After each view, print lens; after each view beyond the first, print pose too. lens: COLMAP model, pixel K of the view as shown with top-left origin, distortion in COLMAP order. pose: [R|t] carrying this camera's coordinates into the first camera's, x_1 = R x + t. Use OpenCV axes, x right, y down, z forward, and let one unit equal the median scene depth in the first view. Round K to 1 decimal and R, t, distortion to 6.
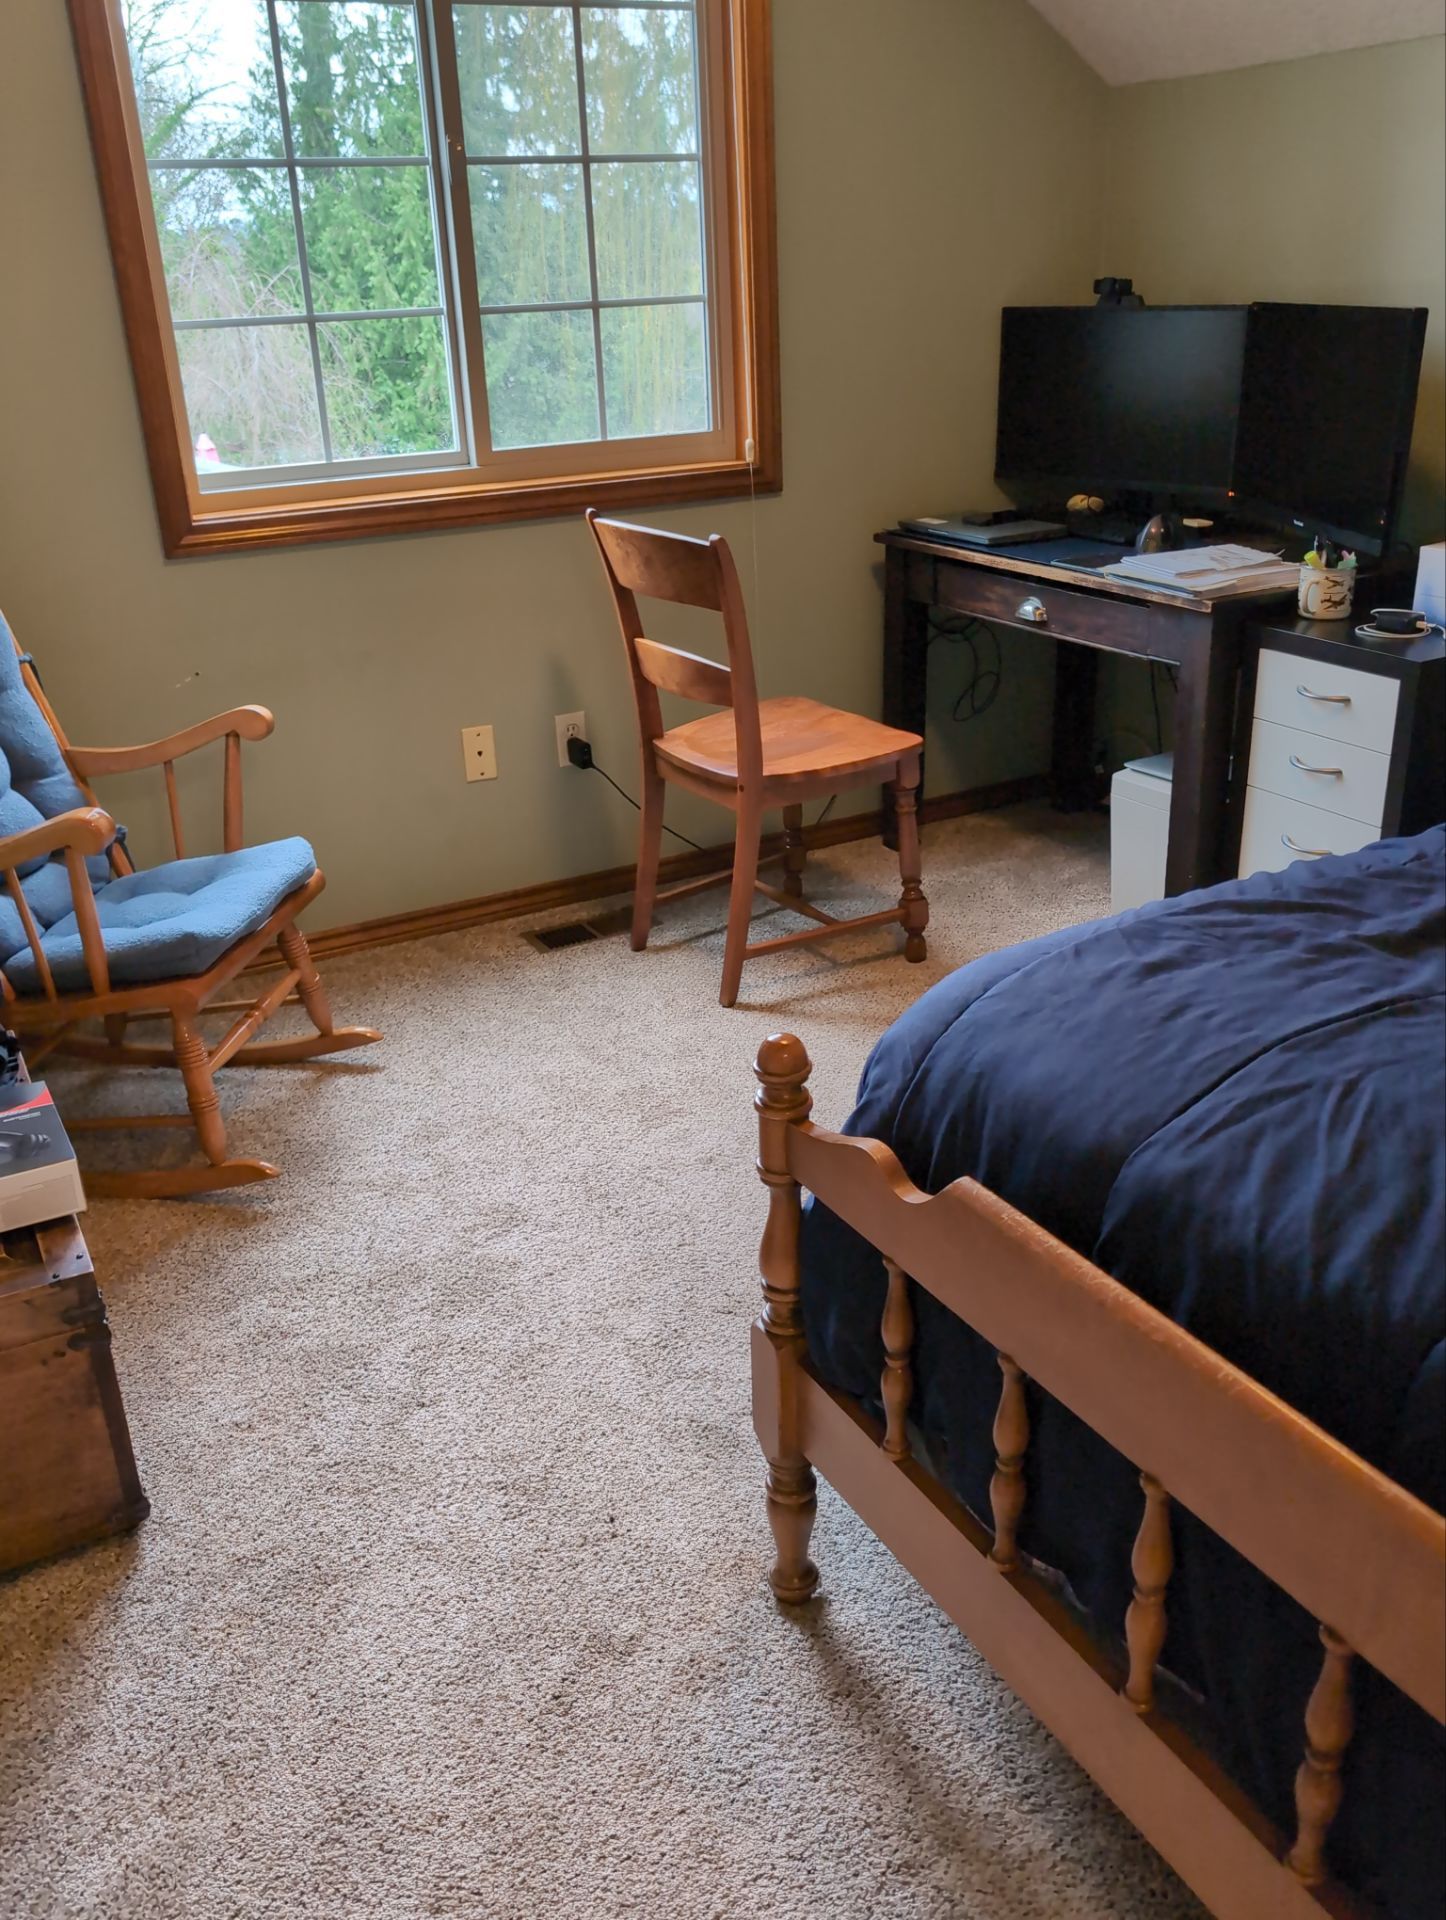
lens RADIAL K [[1632.7, 0, 724.6], [0, 1632.7, 966.9], [0, 0, 1]] dist [0.015649, -0.031375]
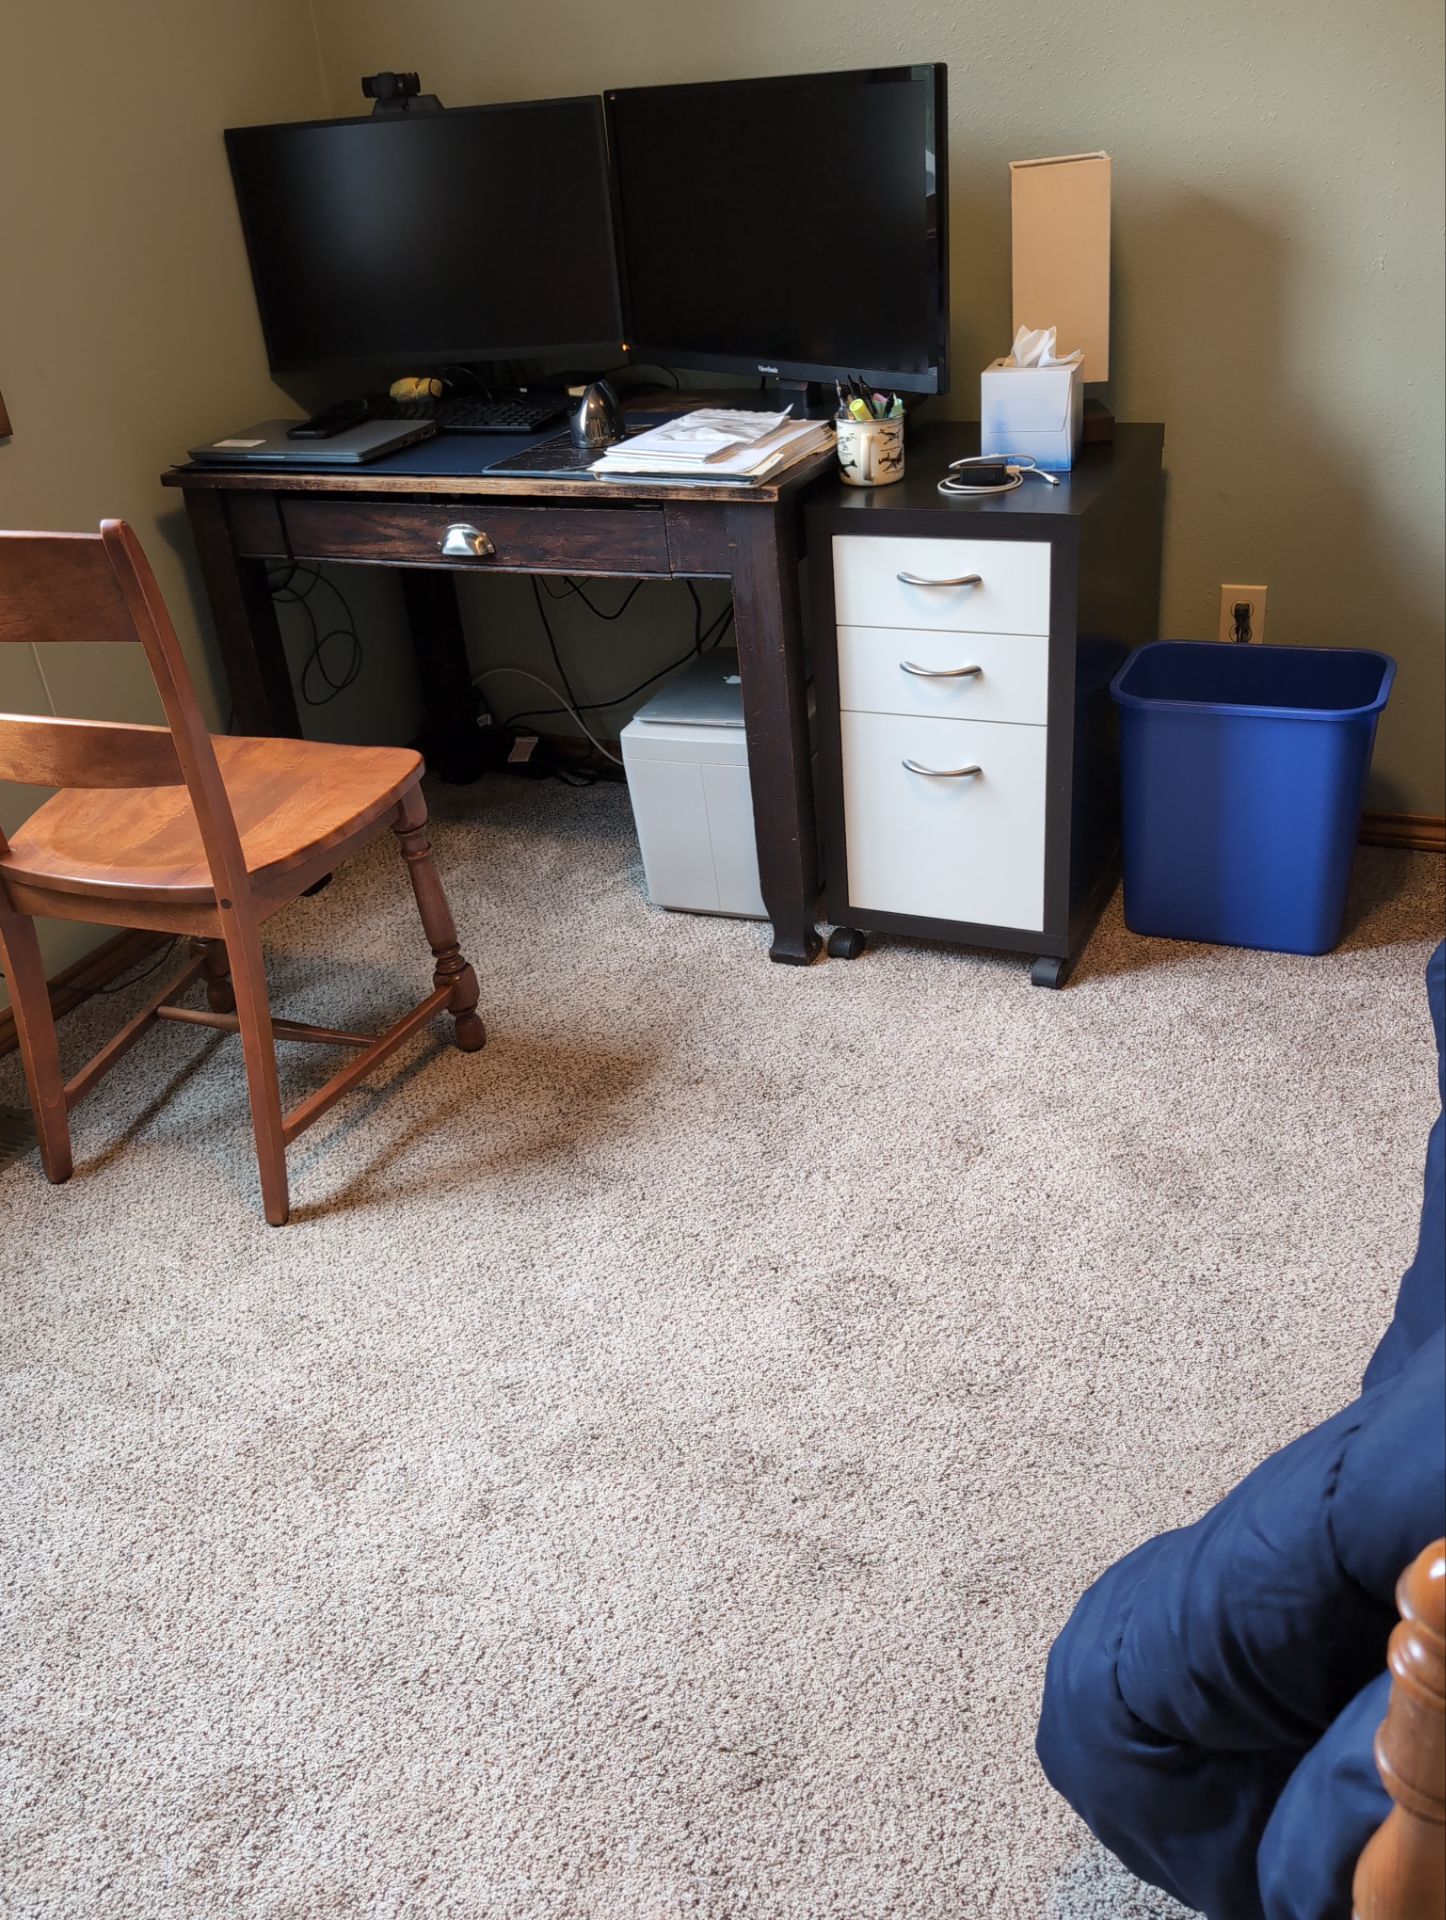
lens RADIAL K [[1632.7, 0, 723.4], [0, 1632.7, 959.7], [0, 0, 1]] dist [0.015649, -0.031375]
pose [[0.802330, -0.317304, 0.505554, -0.164652], [0.284766, 0.947873, 0.142987, -0.127009], [-0.524571, 0.029242, 0.850864, 0.366406]]
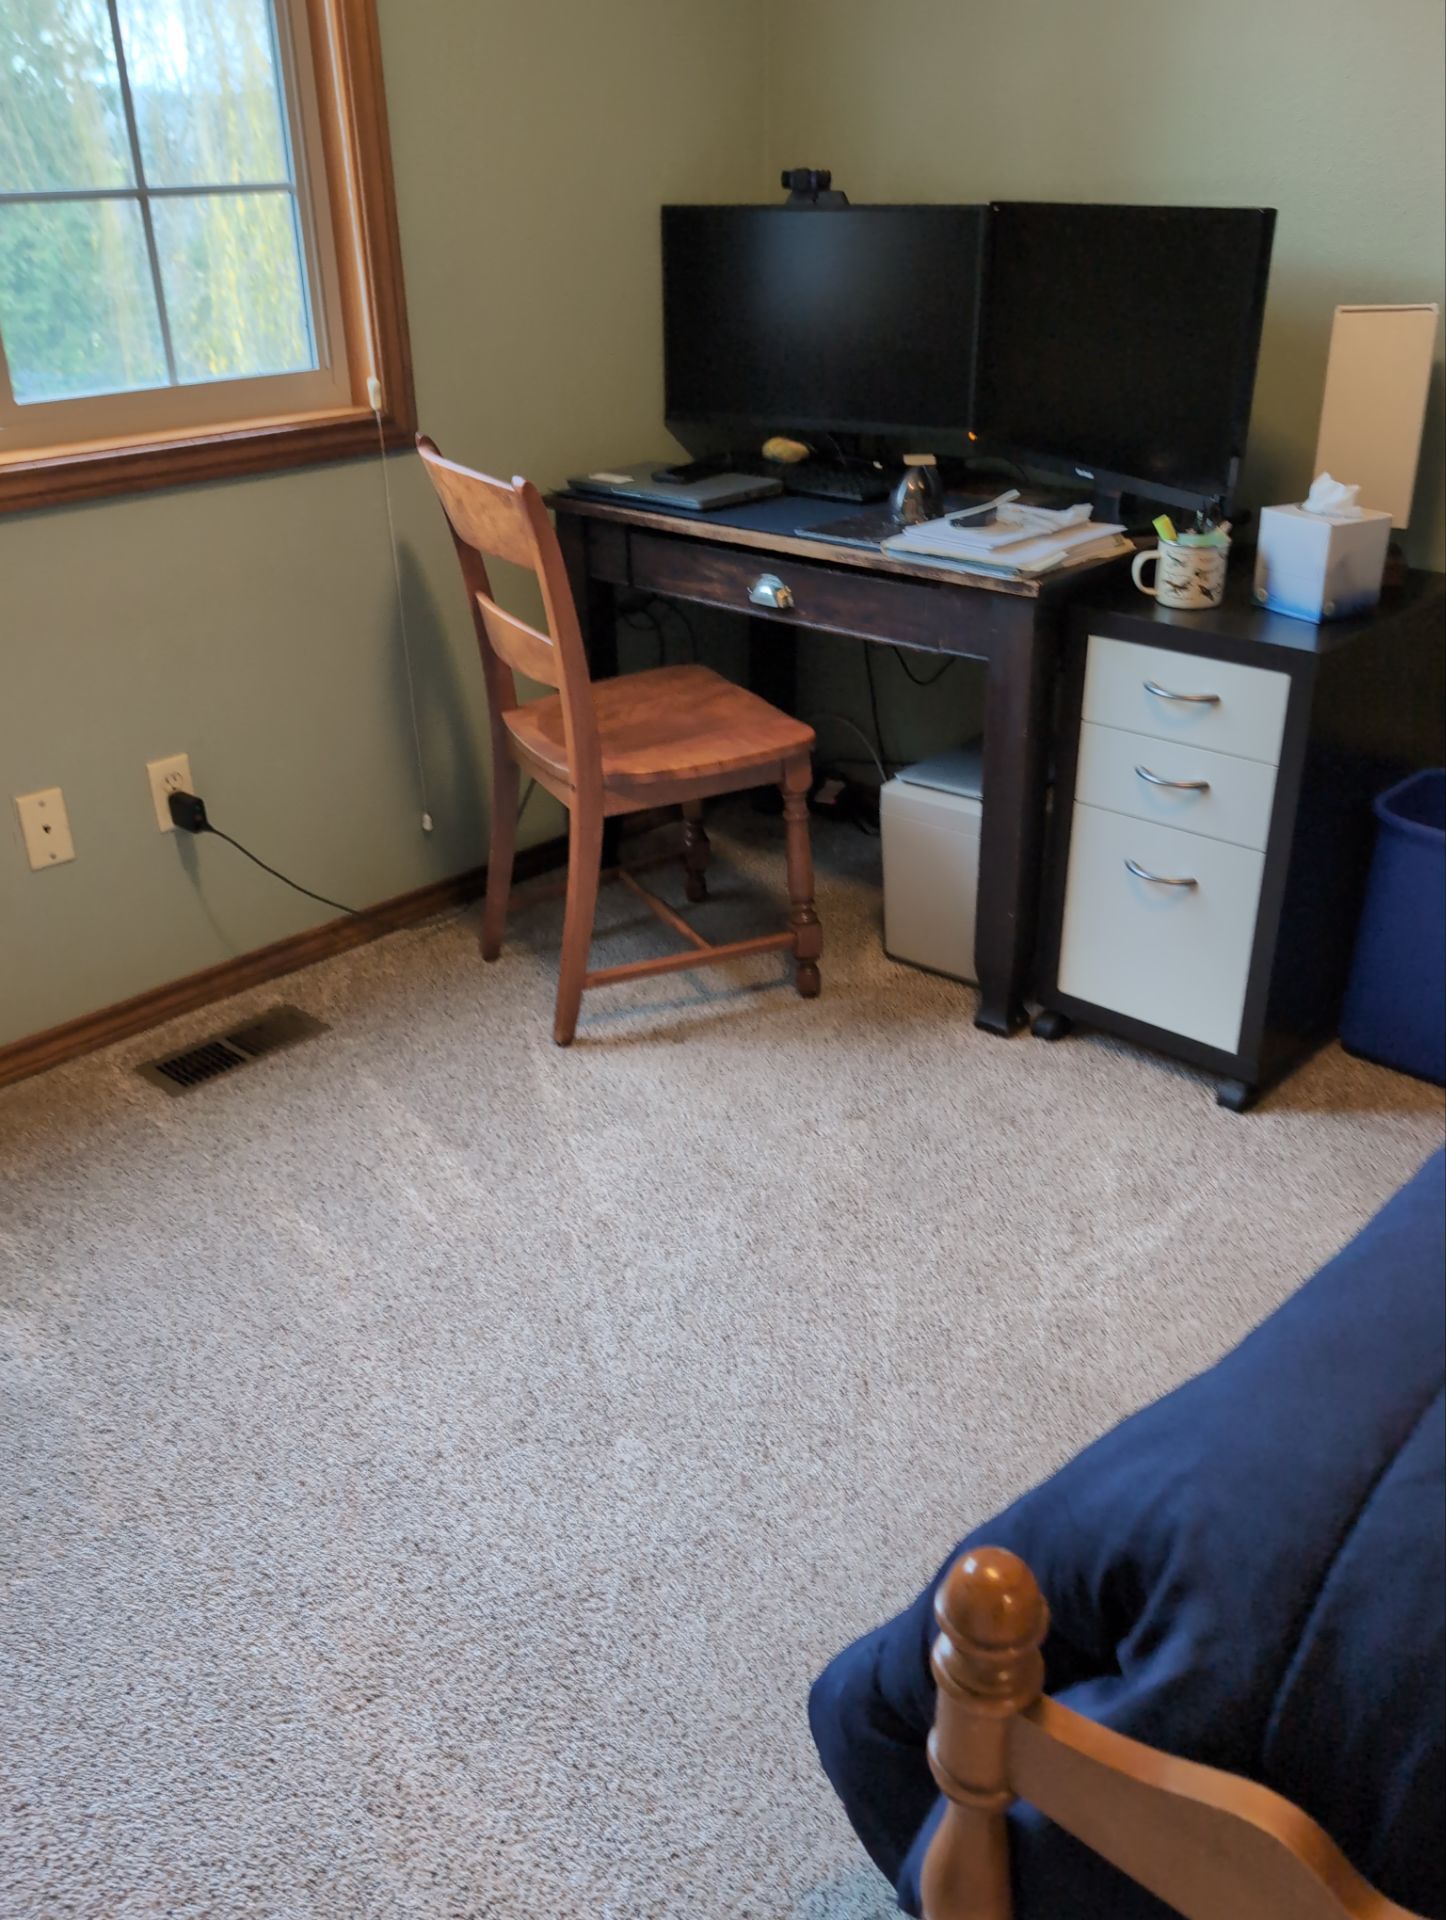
lens RADIAL K [[1632.7, 0, 732.7], [0, 1632.7, 962.3], [0, 0, 1]] dist [0.015649, -0.031375]
pose [[0.950414, -0.118672, 0.287456, -0.090950], [0.105323, 0.992533, 0.061526, -0.100847], [-0.292610, -0.028199, 0.955816, 0.266628]]
